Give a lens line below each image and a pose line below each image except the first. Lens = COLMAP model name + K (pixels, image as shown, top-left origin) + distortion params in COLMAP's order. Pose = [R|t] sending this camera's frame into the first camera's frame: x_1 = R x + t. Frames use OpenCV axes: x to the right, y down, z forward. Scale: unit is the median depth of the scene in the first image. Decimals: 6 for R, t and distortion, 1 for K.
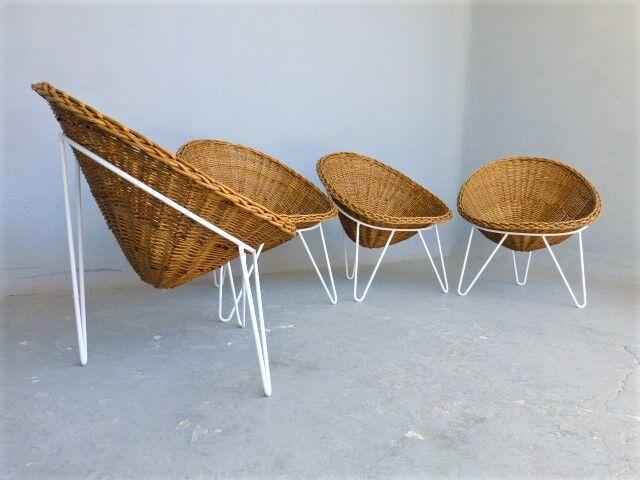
lens RADIAL K [[441.8, 0, 323.6], [0, 441.8, 238.7], [0, 0, 1]] dist [-0.009260, -0.019061]
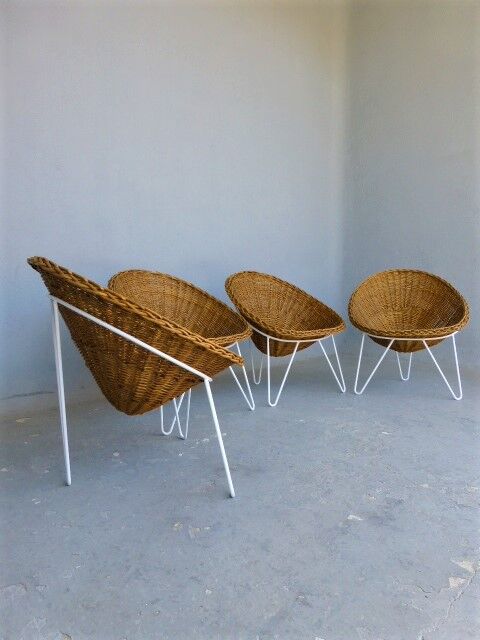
lens RADIAL K [[441.8, 0, 237.2], [0, 441.8, 318.8], [0, 0, 1]] dist [-0.009260, -0.019061]
pose [[0.994665, -0.048740, 0.090914, -0.137948], [0.051079, 0.998416, -0.023583, -0.081607], [-0.089621, 0.028101, 0.995579, -0.179325]]
